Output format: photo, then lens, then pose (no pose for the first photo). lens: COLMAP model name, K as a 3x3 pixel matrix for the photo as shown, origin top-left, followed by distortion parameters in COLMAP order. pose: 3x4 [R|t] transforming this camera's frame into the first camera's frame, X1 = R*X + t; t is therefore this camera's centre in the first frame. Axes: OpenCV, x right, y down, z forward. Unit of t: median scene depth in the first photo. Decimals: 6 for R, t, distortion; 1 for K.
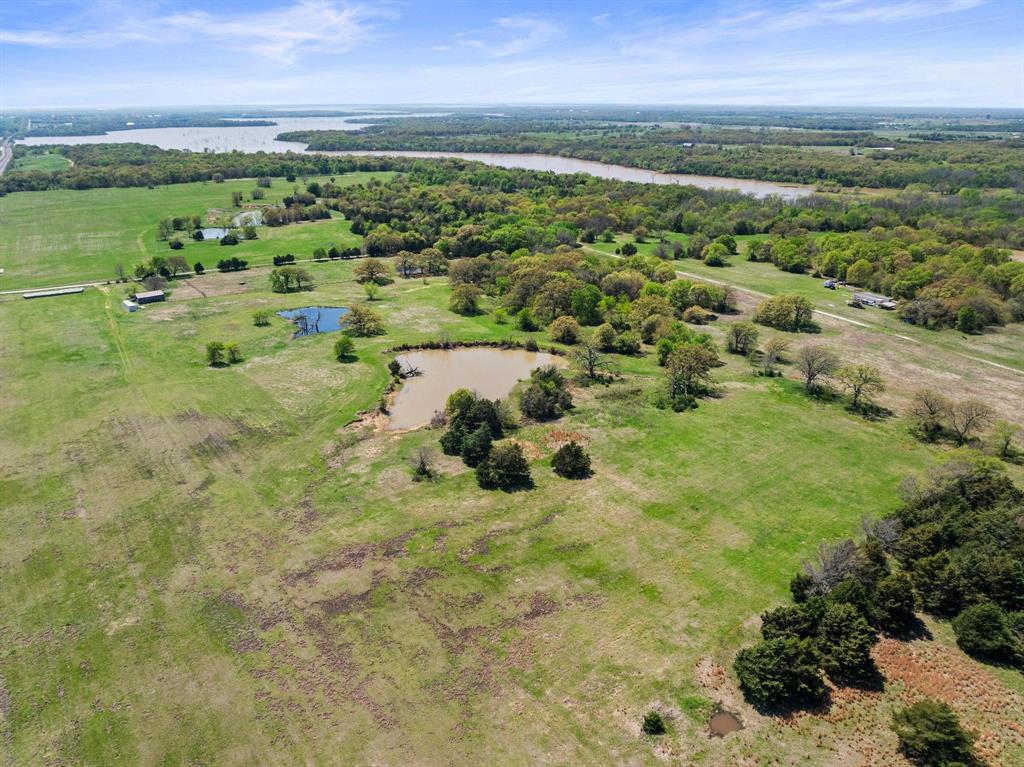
lens RADIAL K [[721.3, 0, 512.0], [0, 721.3, 383.5], [0, 0, 1]] dist [-0.059452, 0.031370]
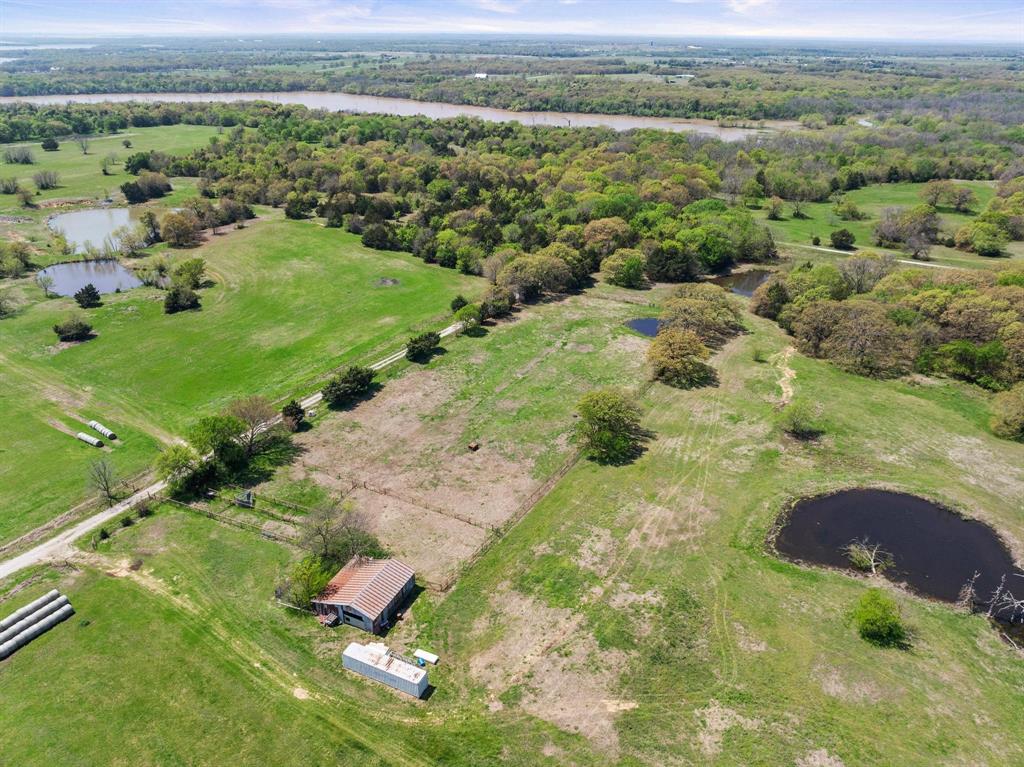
lens RADIAL K [[721.3, 0, 512.0], [0, 721.3, 383.5], [0, 0, 1]] dist [-0.059452, 0.031370]
pose [[0.904299, -0.180551, 0.386839, -0.152659], [0.146904, 0.982429, 0.115121, -0.065737], [-0.400826, -0.047276, 0.914933, 0.186186]]
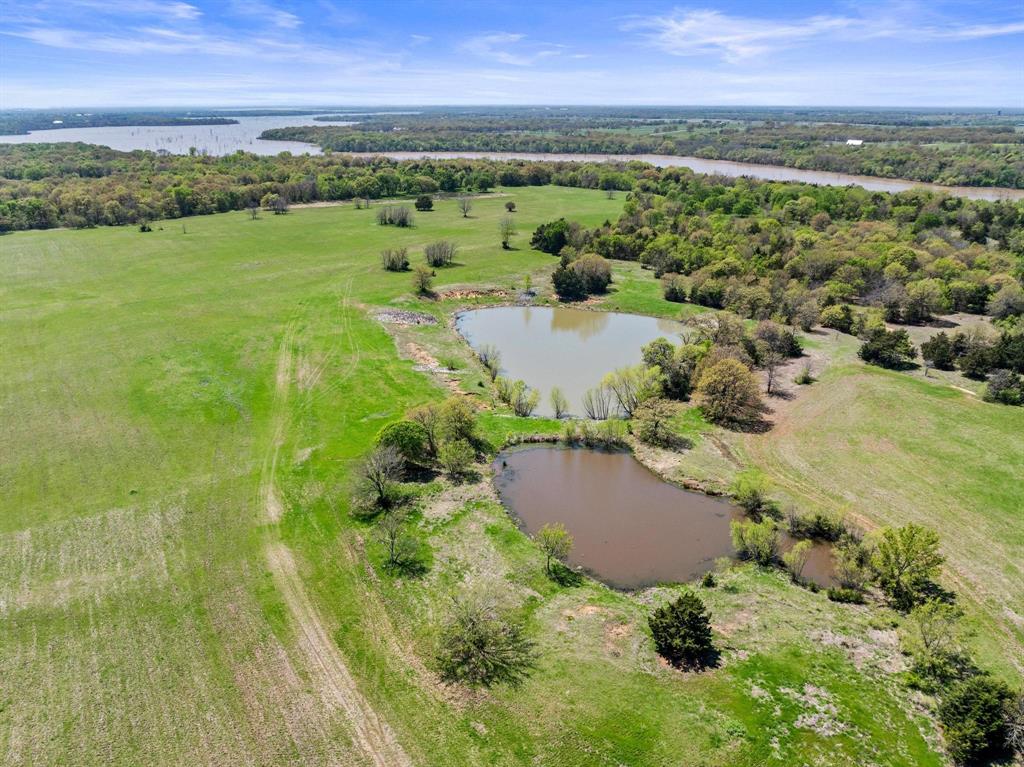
lens RADIAL K [[728.0, 0, 517.6], [0, 728.0, 382.0], [0, 0, 1]] dist [-0.038573, 0.001610]
pose [[0.996555, -0.031263, 0.076818, -0.198317], [0.031811, 0.999476, -0.005919, -0.107487], [-0.076592, 0.008342, 0.997028, 0.333488]]
